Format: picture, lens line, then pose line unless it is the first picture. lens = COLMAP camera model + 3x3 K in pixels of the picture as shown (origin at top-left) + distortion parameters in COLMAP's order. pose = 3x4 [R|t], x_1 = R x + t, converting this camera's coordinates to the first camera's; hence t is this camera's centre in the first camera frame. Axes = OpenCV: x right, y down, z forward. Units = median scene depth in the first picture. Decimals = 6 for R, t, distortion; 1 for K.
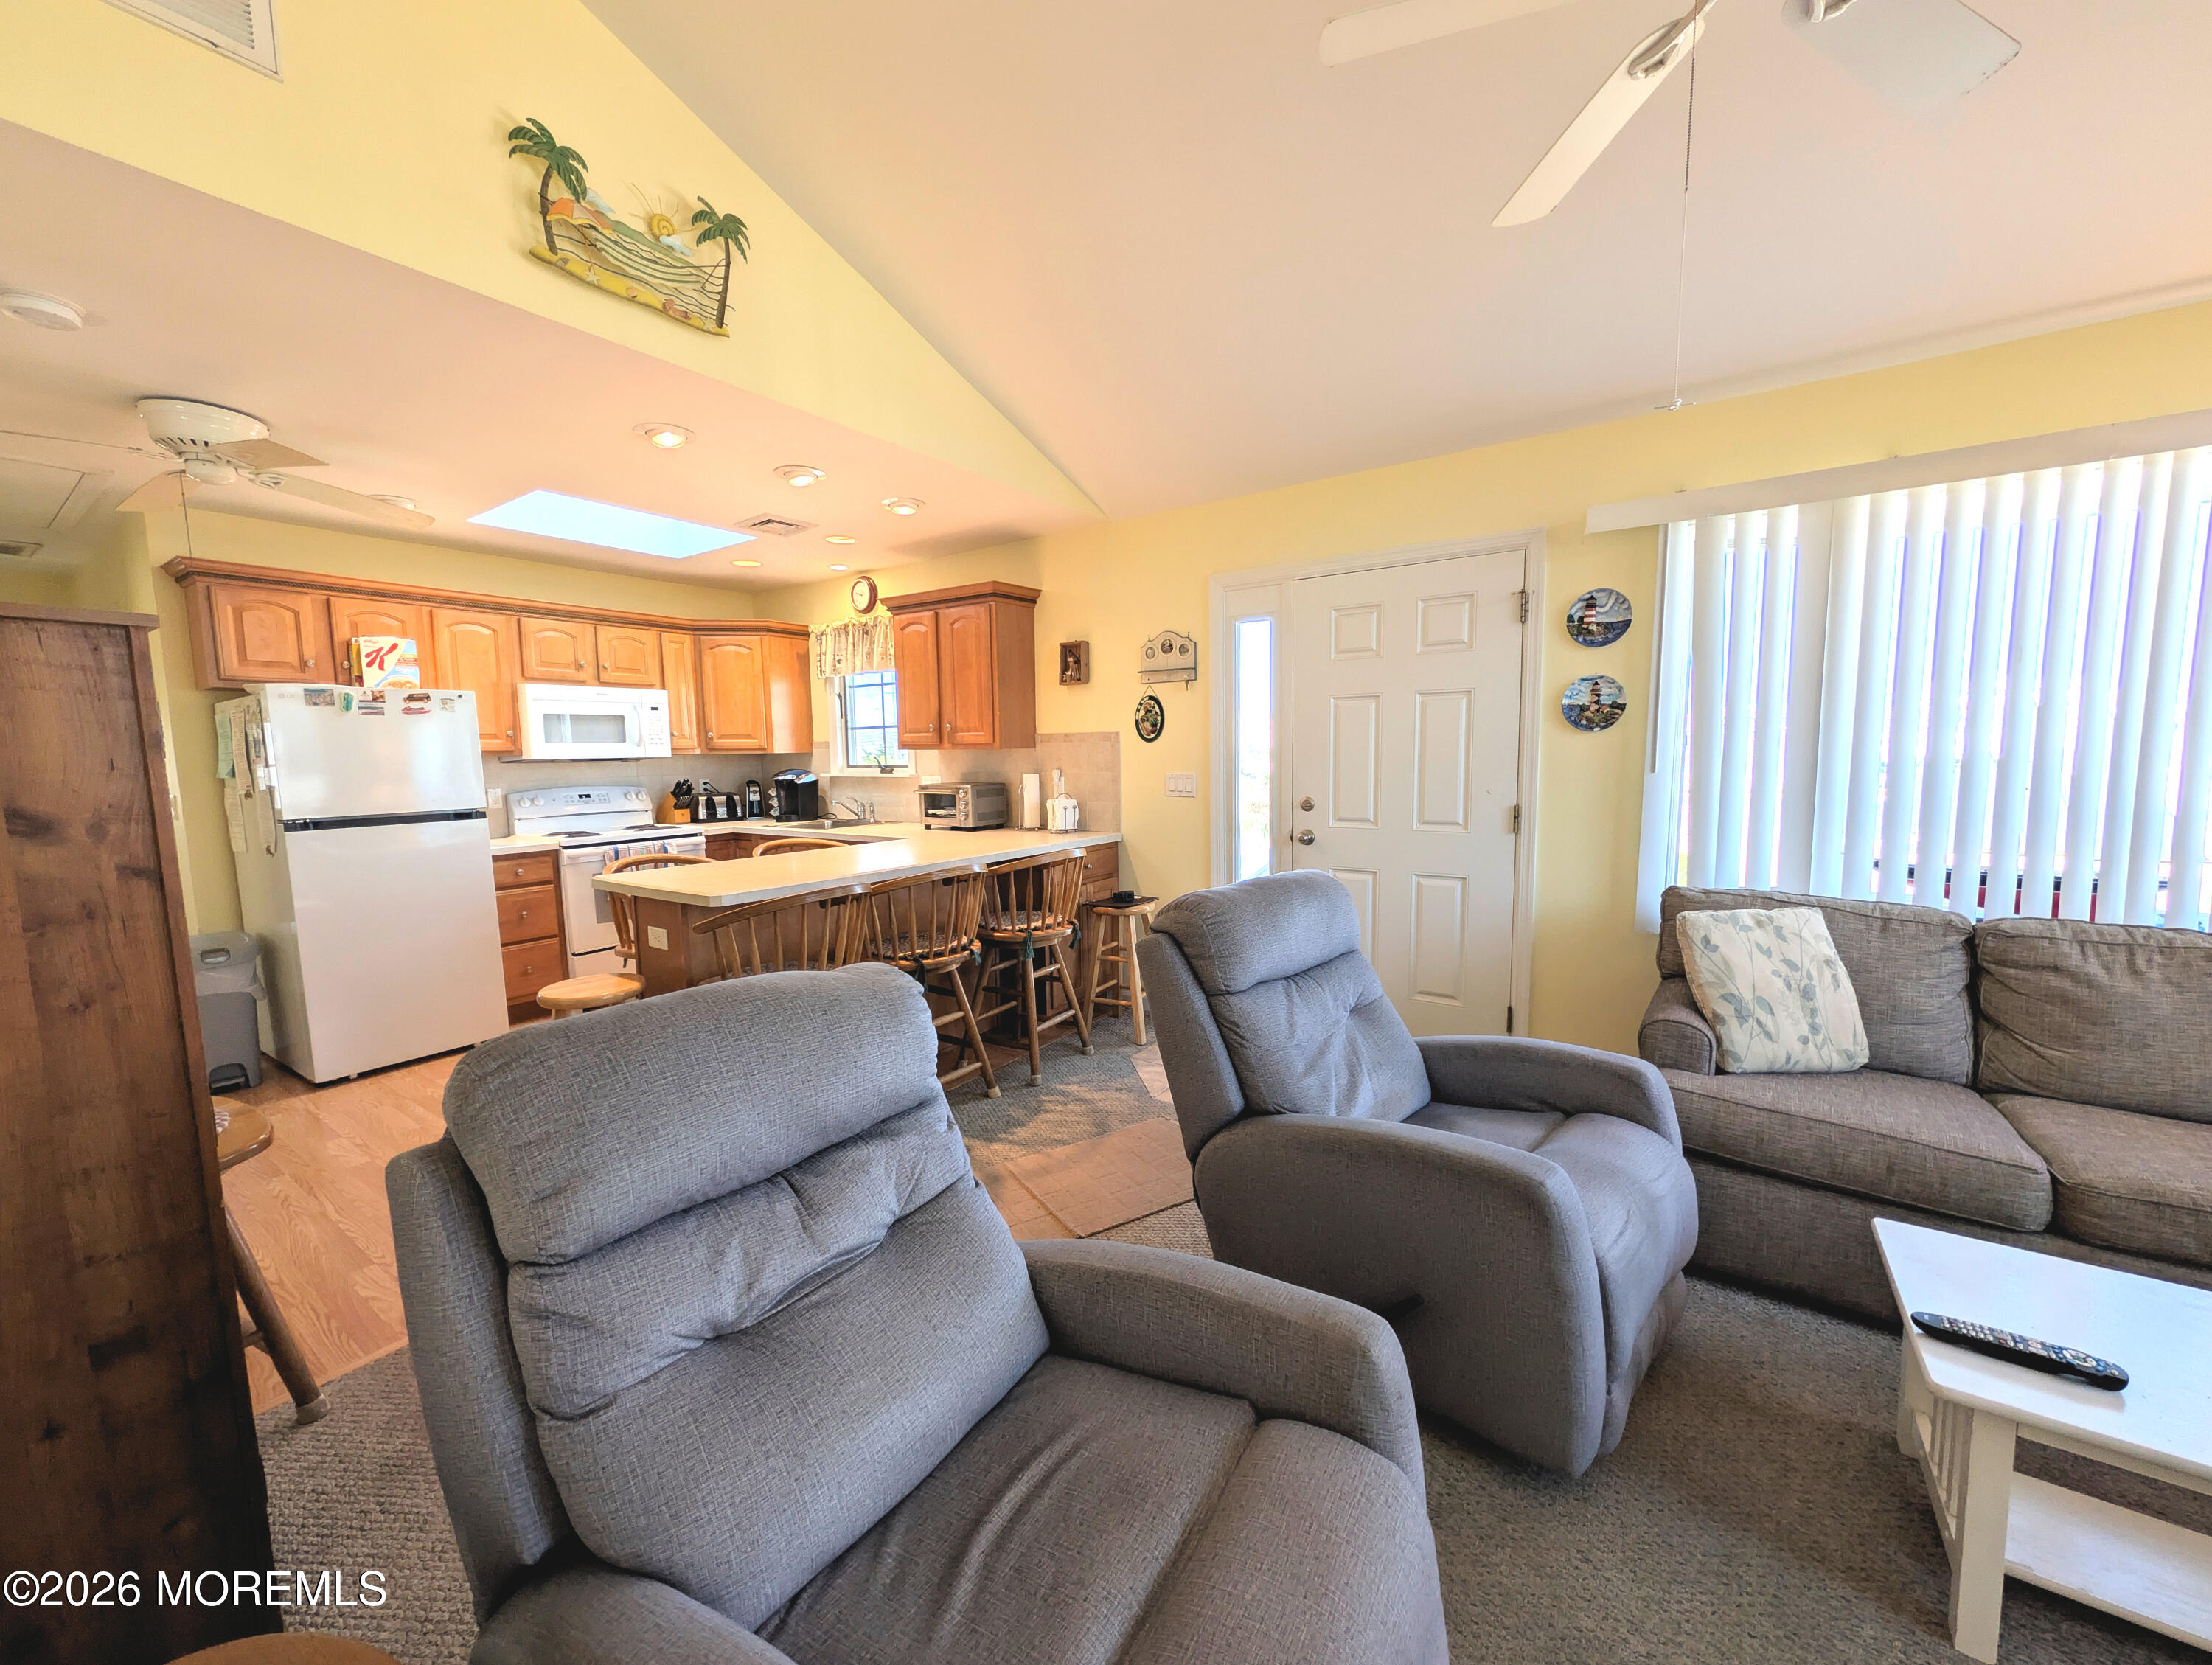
lens RADIAL K [[851.9, 0, 1104.6], [0, 851.9, 839.5], [0, 0, 1]] dist [0.000750, 0.000775]
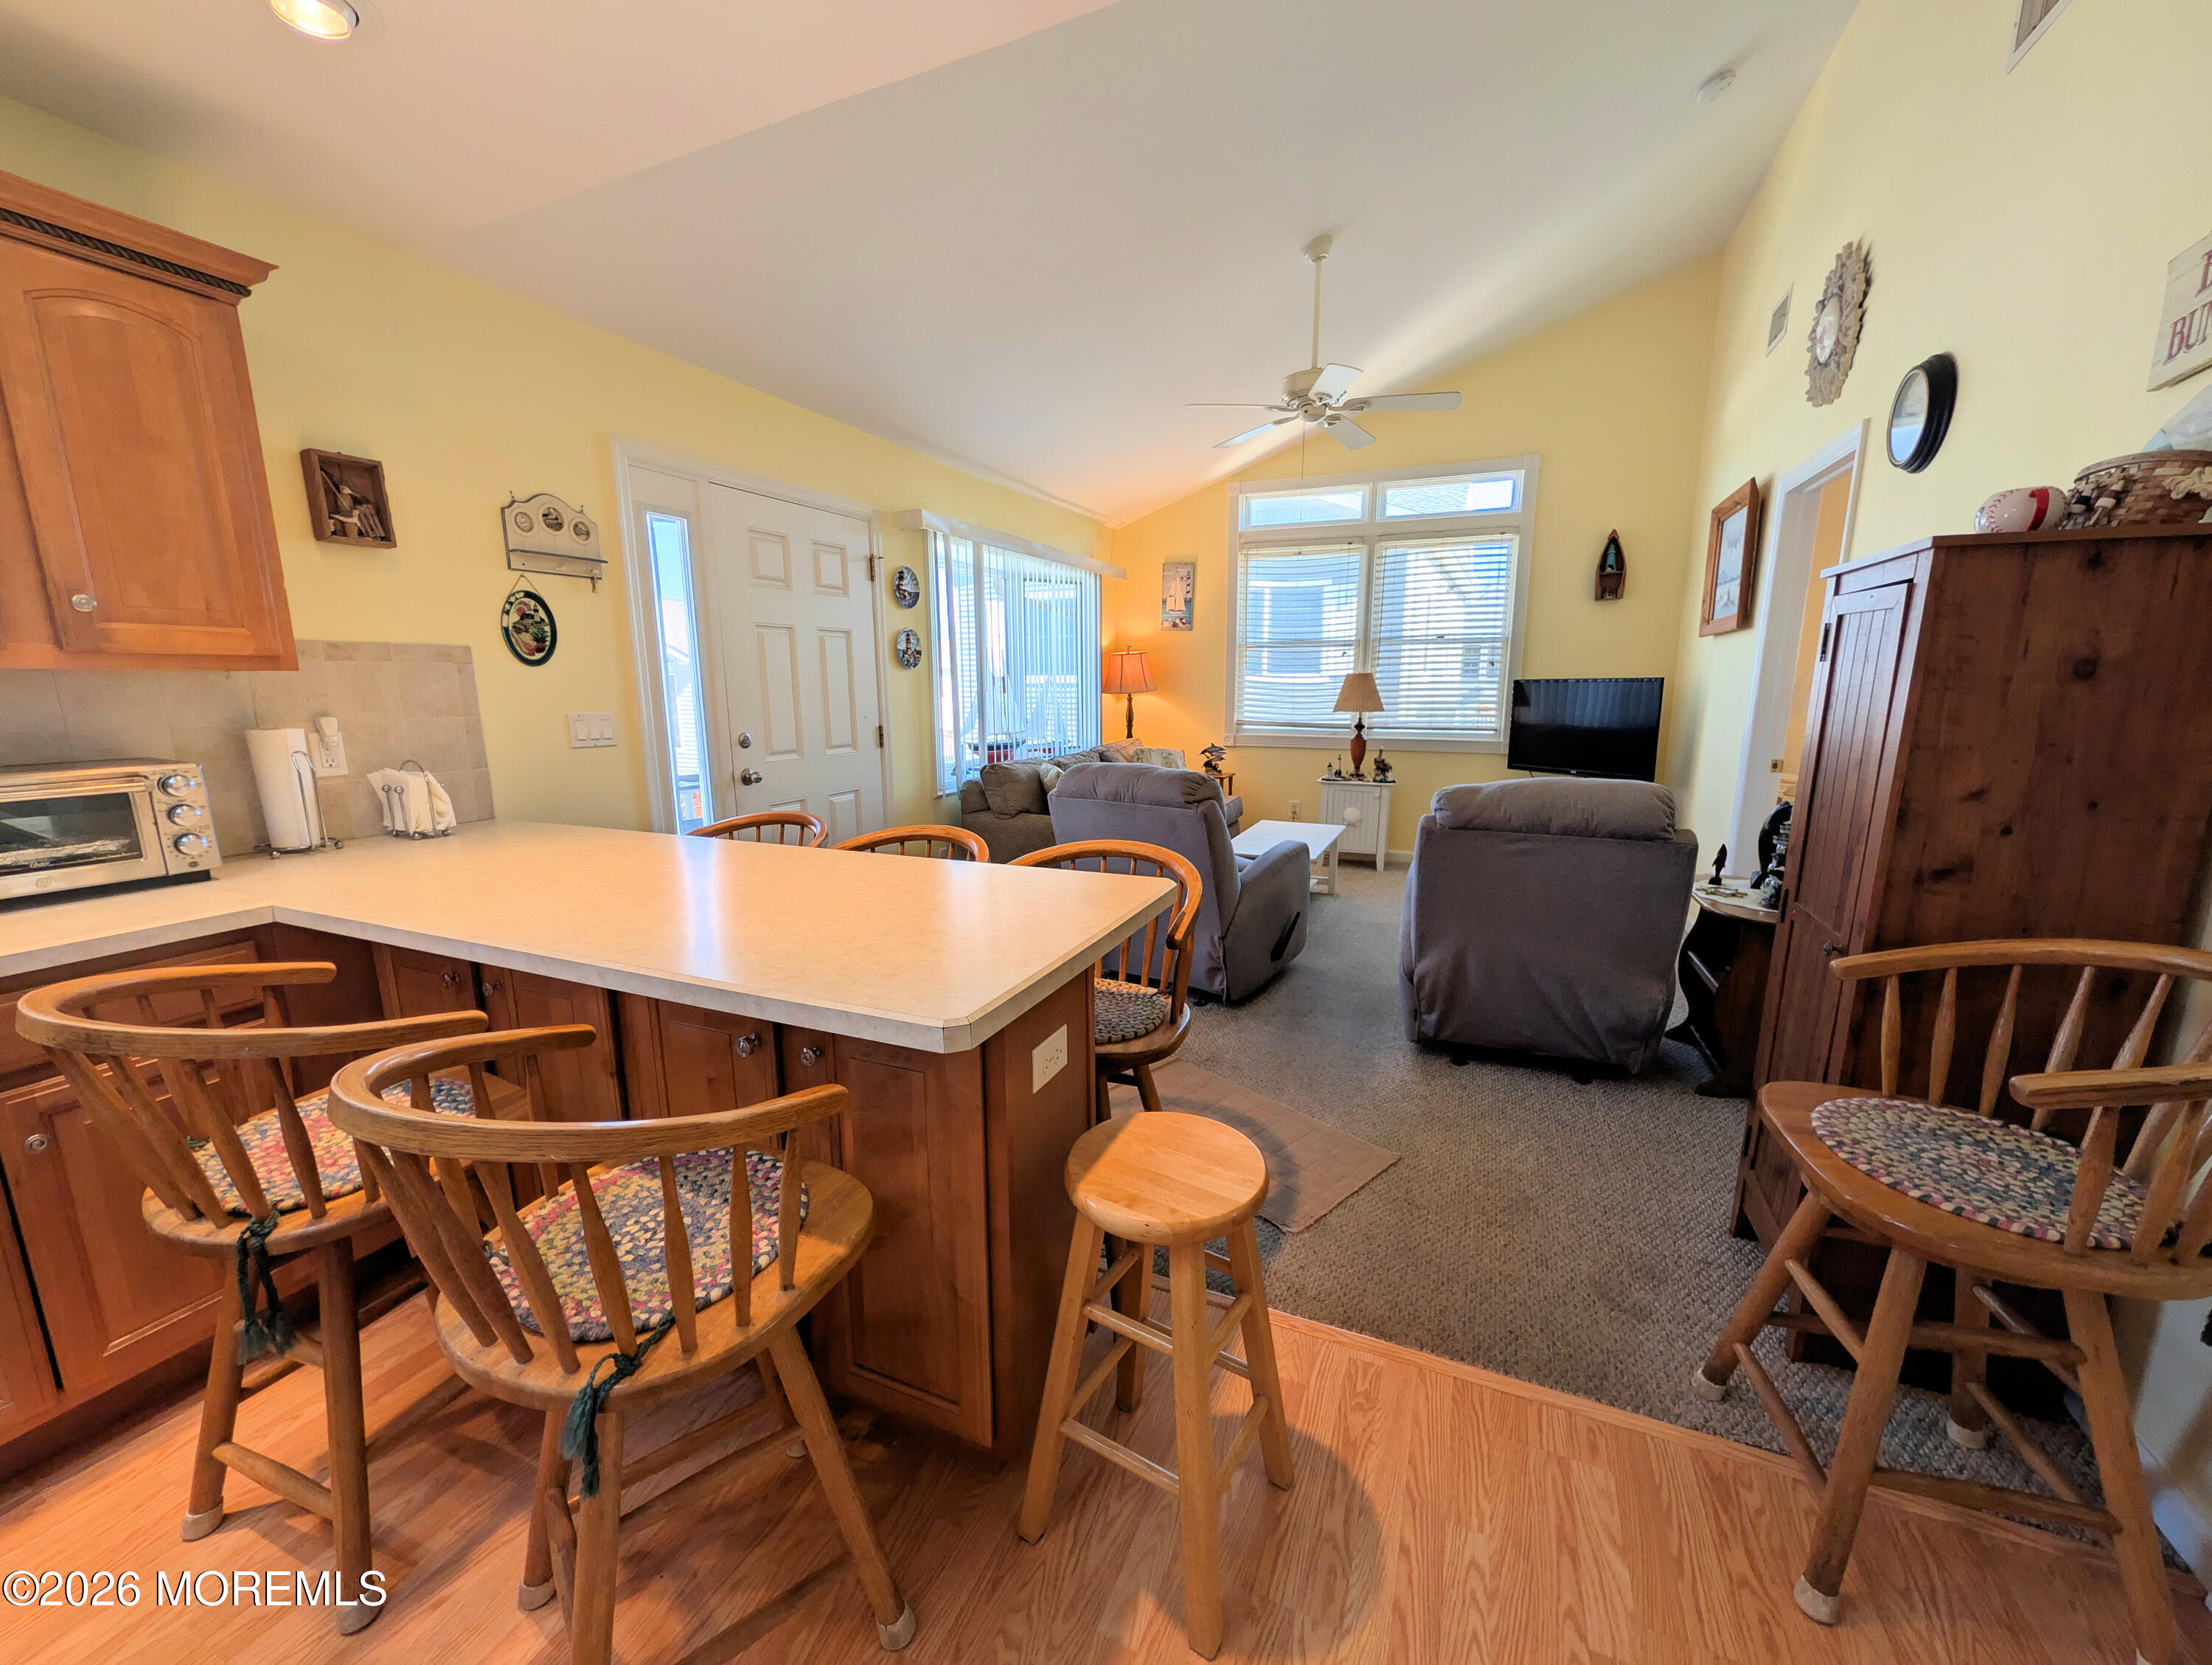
lens RADIAL K [[851.9, 0, 1104.6], [0, 851.9, 839.5], [0, 0, 1]] dist [0.000750, 0.000775]
pose [[-0.190999, -0.164691, 0.967676, -0.987532], [0.112186, 0.975702, 0.188200, -0.088779], [-0.975158, 0.144505, -0.167882, 1.054737]]
